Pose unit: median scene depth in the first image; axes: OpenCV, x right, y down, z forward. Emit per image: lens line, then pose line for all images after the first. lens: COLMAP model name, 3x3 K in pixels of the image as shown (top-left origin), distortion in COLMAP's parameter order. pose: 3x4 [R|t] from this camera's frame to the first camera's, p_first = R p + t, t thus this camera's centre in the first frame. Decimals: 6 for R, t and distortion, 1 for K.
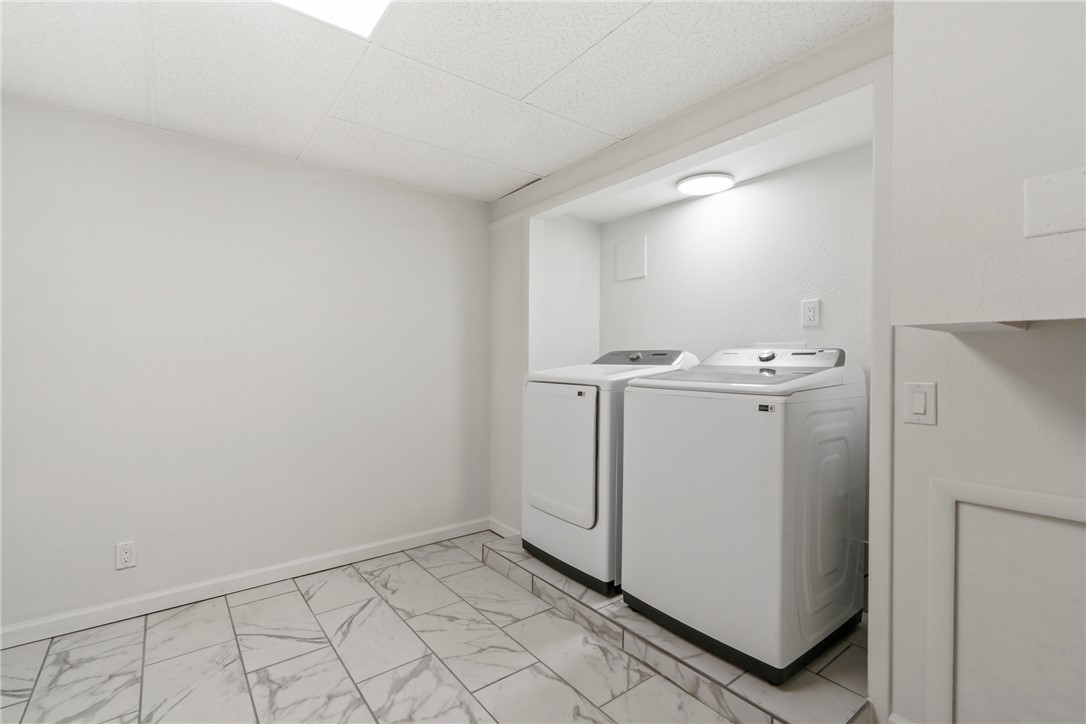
lens RADIAL K [[495.5, 0, 542.3], [0, 495.5, 361.9], [0, 0, 1]] dist [-0.003662, -0.000595]
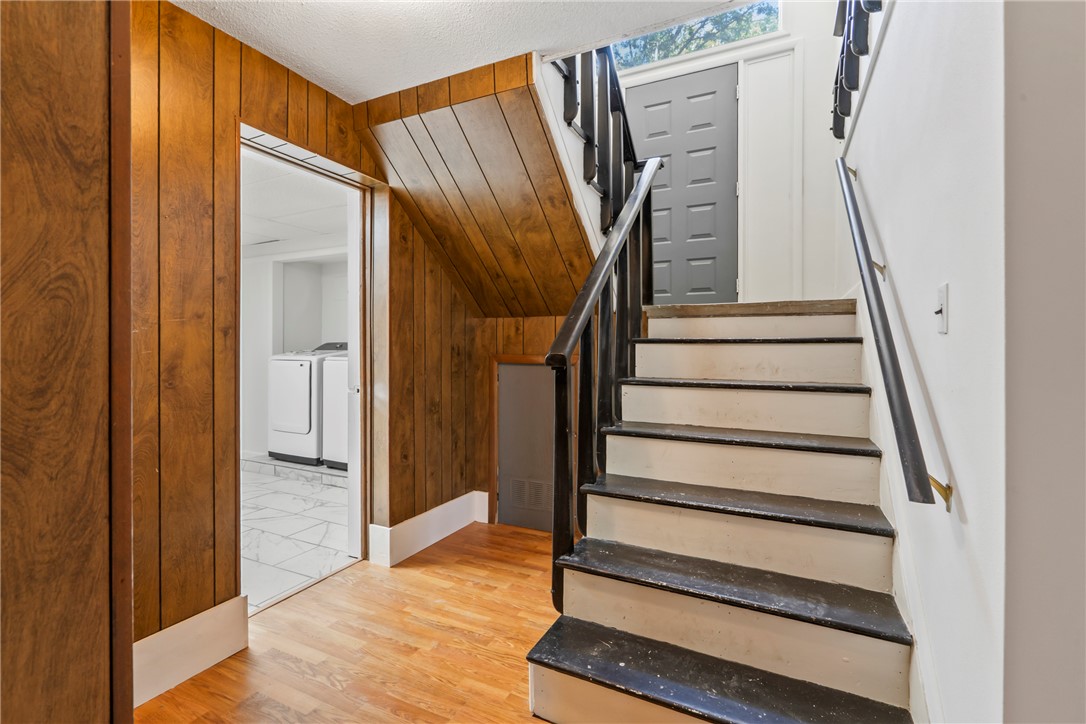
lens RADIAL K [[495.5, 0, 542.3], [0, 495.5, 354.4], [0, 0, 1]] dist [-0.003662, -0.000595]
pose [[0.897050, -0.004170, 0.441909, 0.067658], [0.001241, 0.999975, 0.006917, 0.009316], [-0.441927, -0.005656, 0.897033, -1.198531]]
